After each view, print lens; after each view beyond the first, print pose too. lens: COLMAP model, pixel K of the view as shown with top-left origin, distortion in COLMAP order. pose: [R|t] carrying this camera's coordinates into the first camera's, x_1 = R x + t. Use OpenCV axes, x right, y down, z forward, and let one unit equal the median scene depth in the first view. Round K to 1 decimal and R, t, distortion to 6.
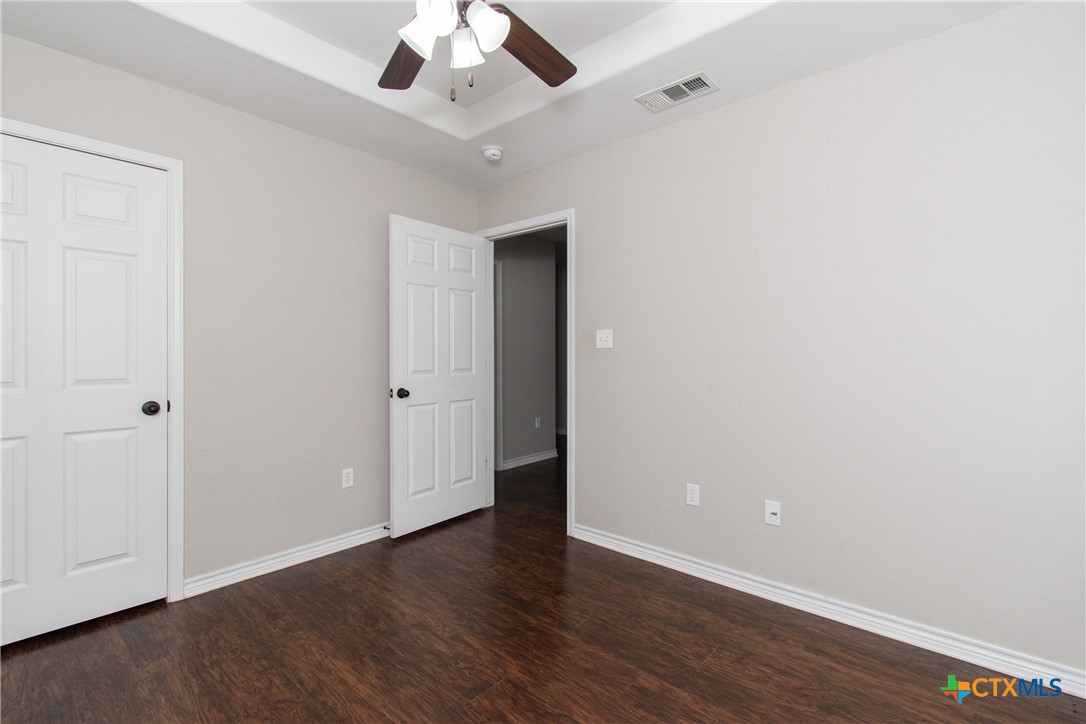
lens RADIAL K [[494.1, 0, 543.0], [0, 494.1, 362.0], [0, 0, 1]] dist [0.026045, -0.006209]
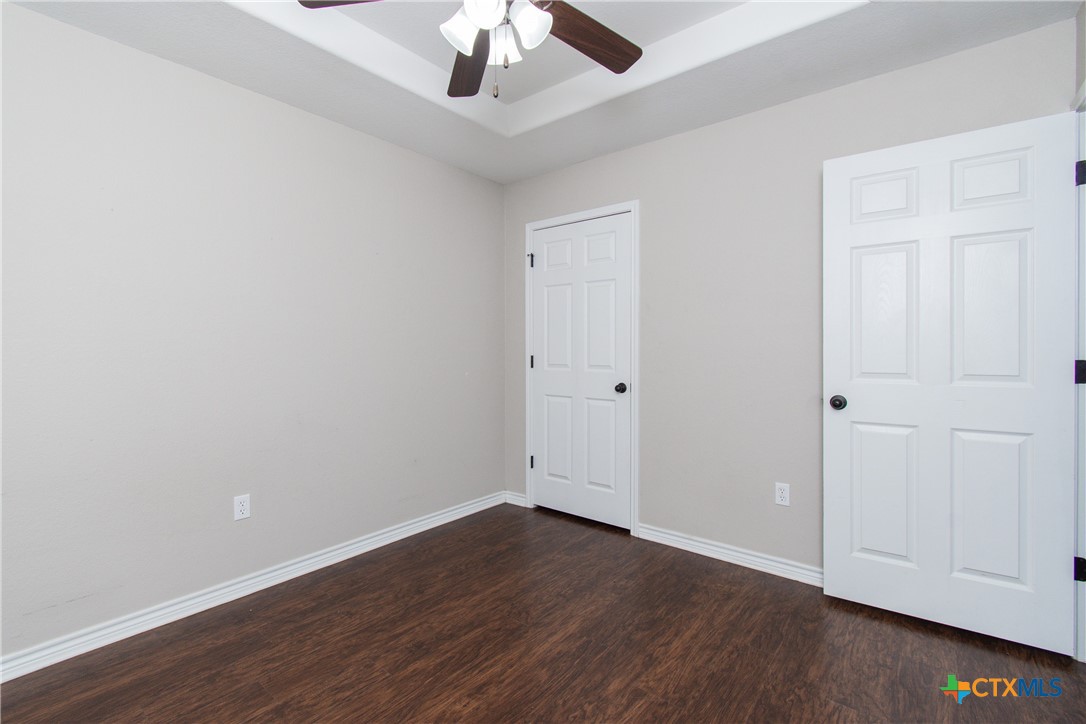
lens RADIAL K [[487.8, 0, 538.3], [0, 487.8, 354.2], [0, 0, 1]] dist [-0.000201, -0.000127]
pose [[0.040262, 0.010411, -0.999135, 0.386846], [-0.014923, 0.999840, 0.009817, -0.007412], [0.999078, 0.014514, 0.040411, 0.498801]]
